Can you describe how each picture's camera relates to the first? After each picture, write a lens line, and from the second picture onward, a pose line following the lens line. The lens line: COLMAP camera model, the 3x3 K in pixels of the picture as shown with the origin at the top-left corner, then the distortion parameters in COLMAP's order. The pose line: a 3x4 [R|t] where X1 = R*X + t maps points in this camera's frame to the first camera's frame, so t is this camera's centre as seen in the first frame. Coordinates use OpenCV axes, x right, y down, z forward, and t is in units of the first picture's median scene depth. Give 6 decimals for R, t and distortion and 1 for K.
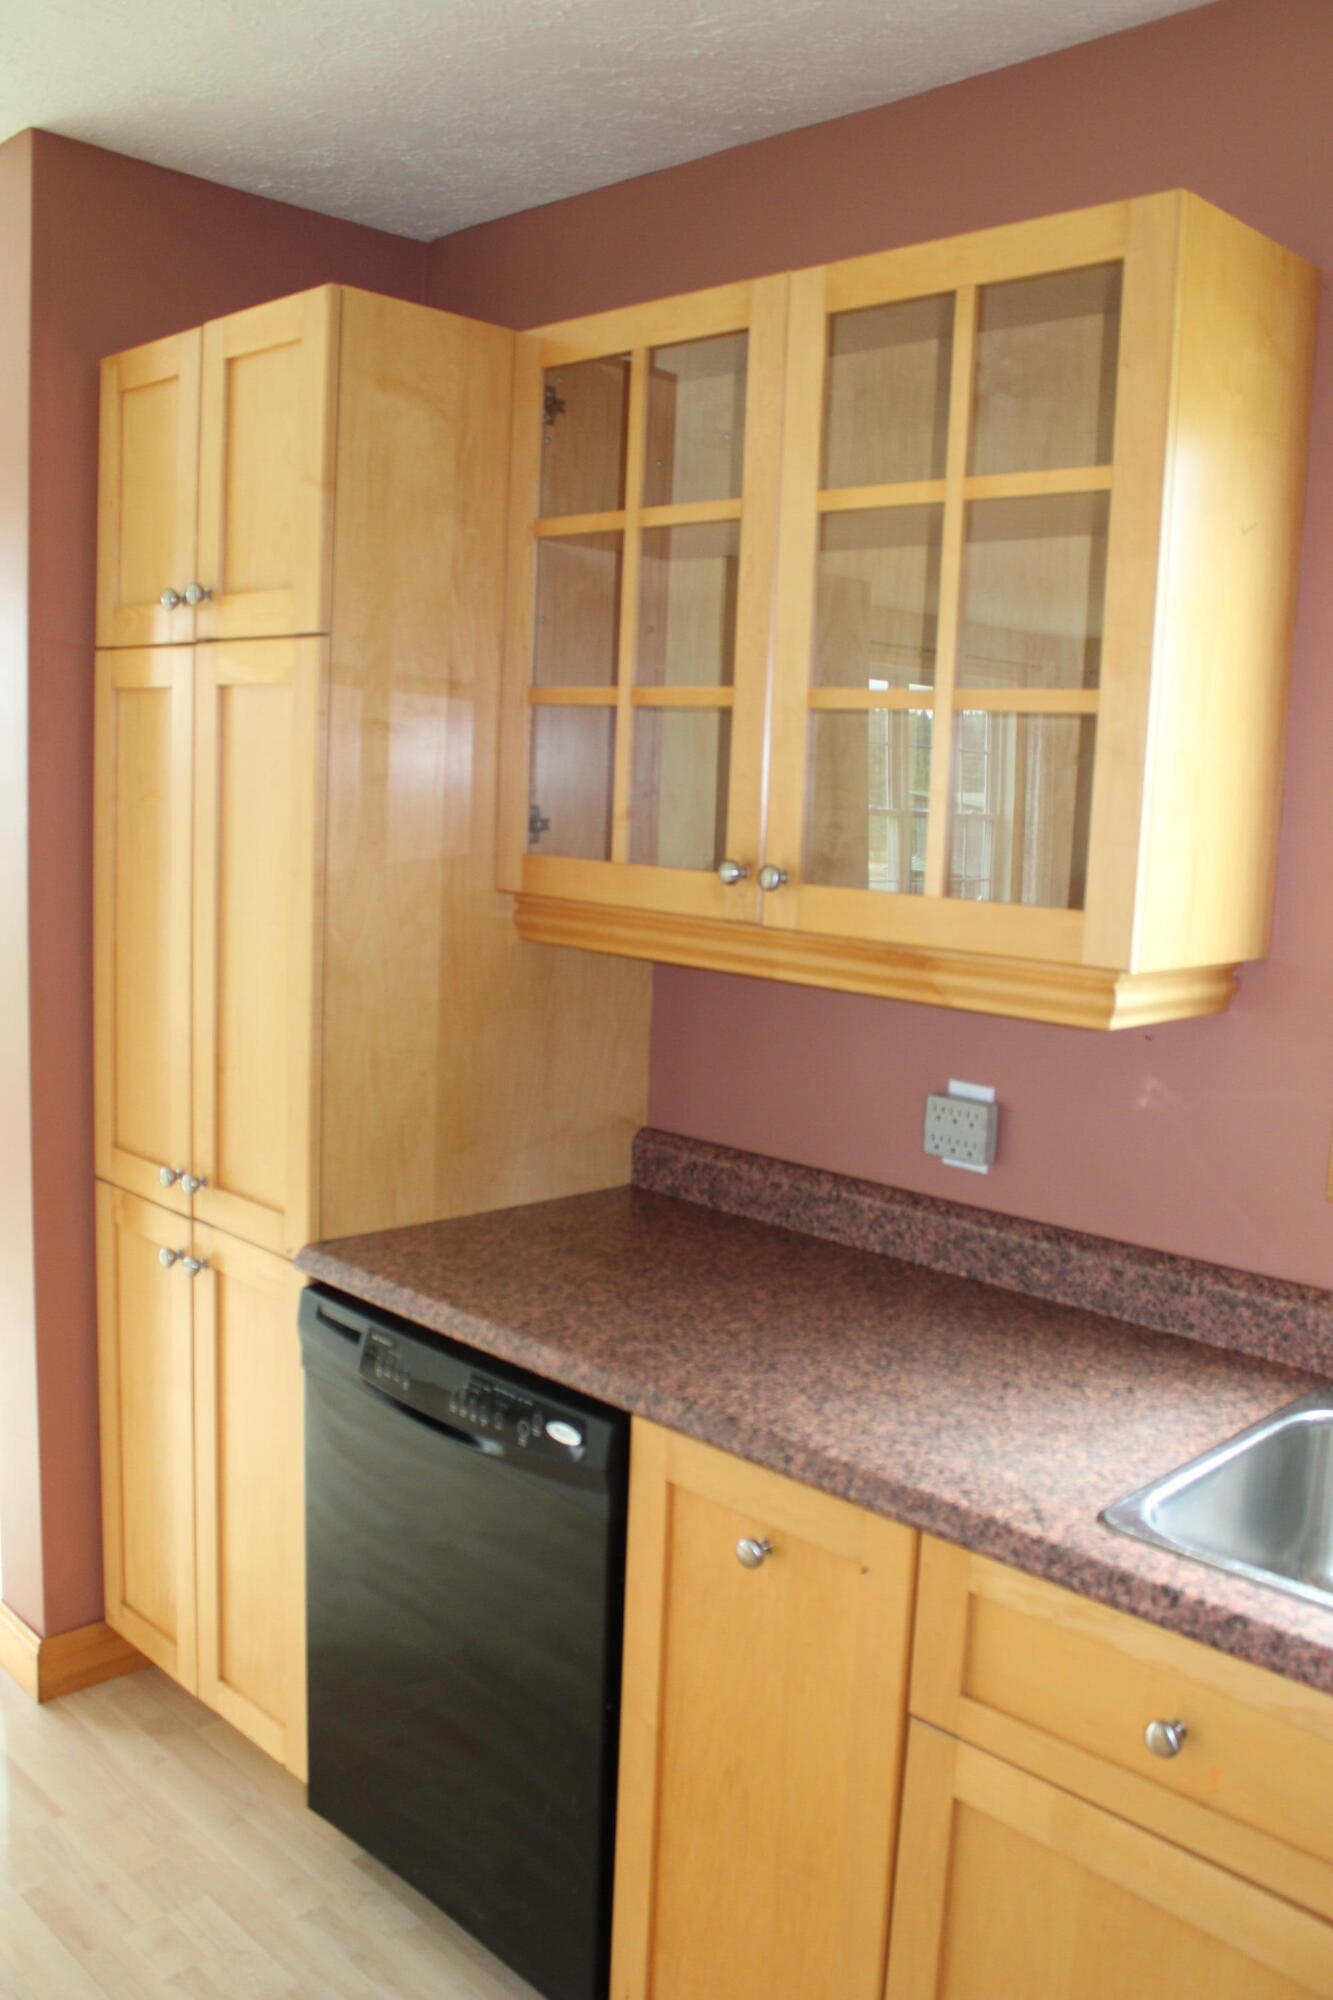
lens RADIAL K [[1719.8, 0, 671.8], [0, 1719.8, 1011.0], [0, 0, 1]] dist [-0.156700, 0.147409]
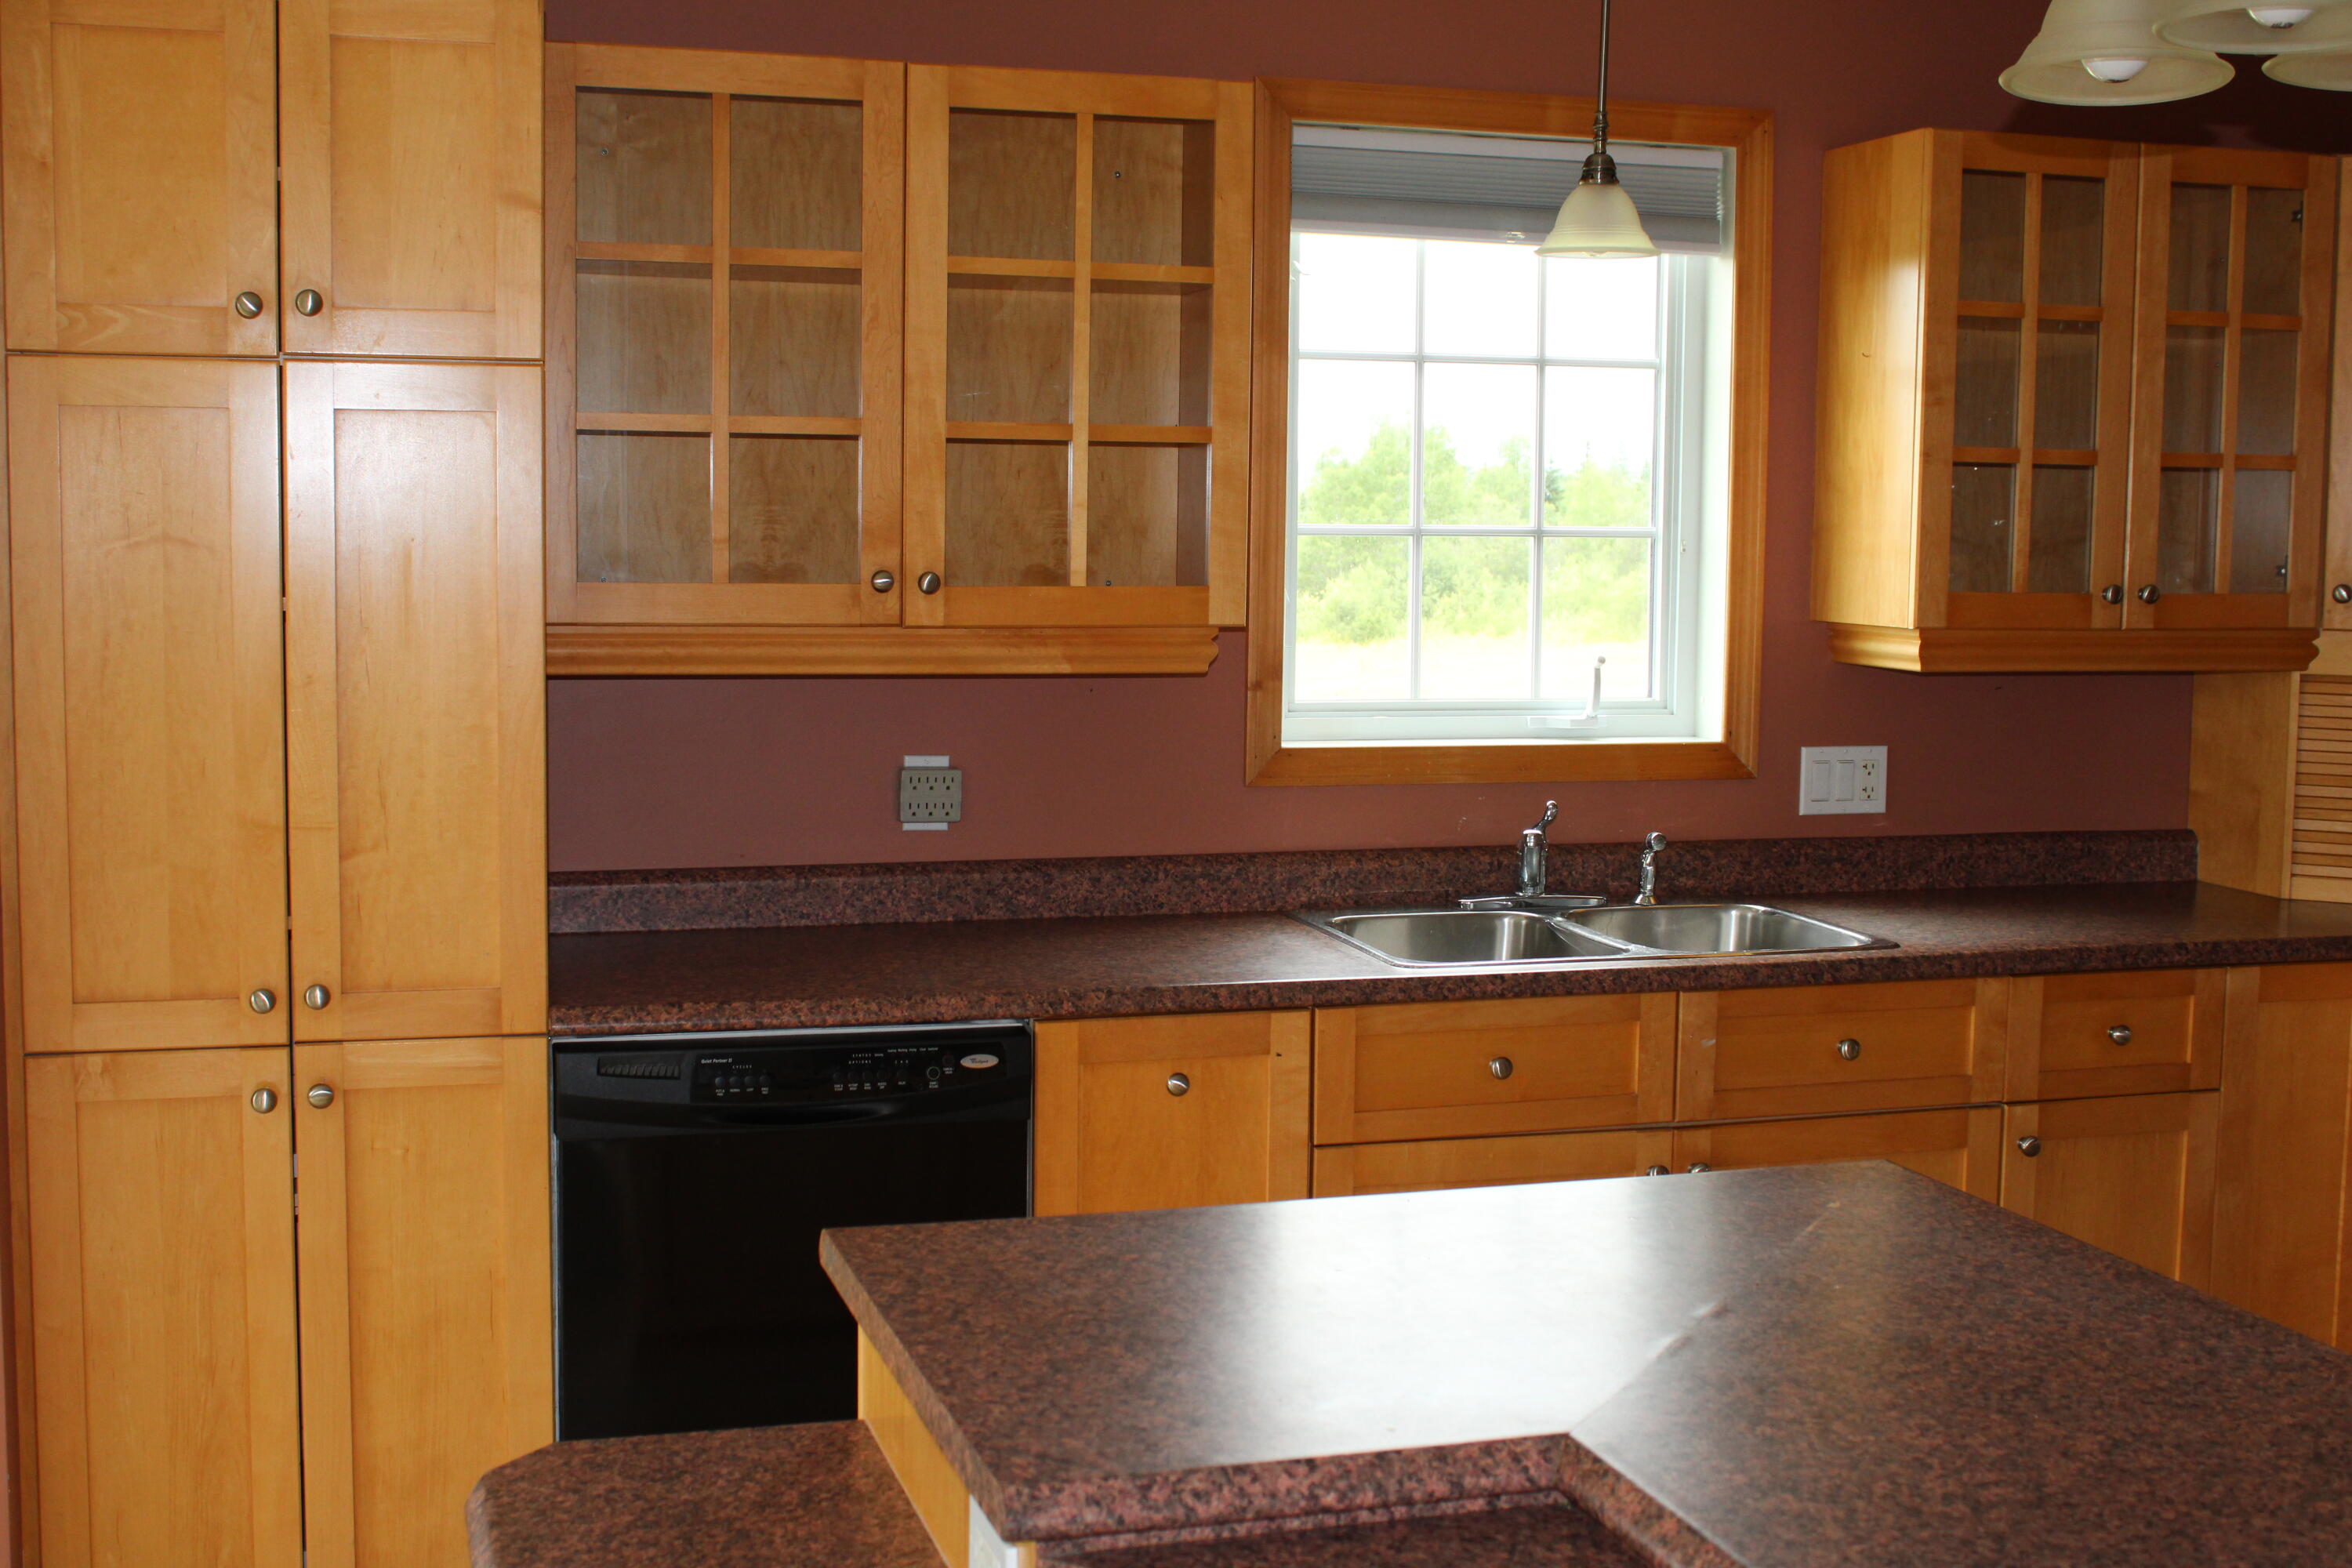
lens RADIAL K [[2736.5, 0, 1185.3], [0, 2736.5, 772.9], [0, 0, 1]] dist [-0.059586, 0.000000]
pose [[0.476827, -0.119894, 0.870782, -1.431558], [0.128166, 0.989550, 0.066065, -0.048265], [-0.869603, 0.080103, 0.487211, -0.048809]]
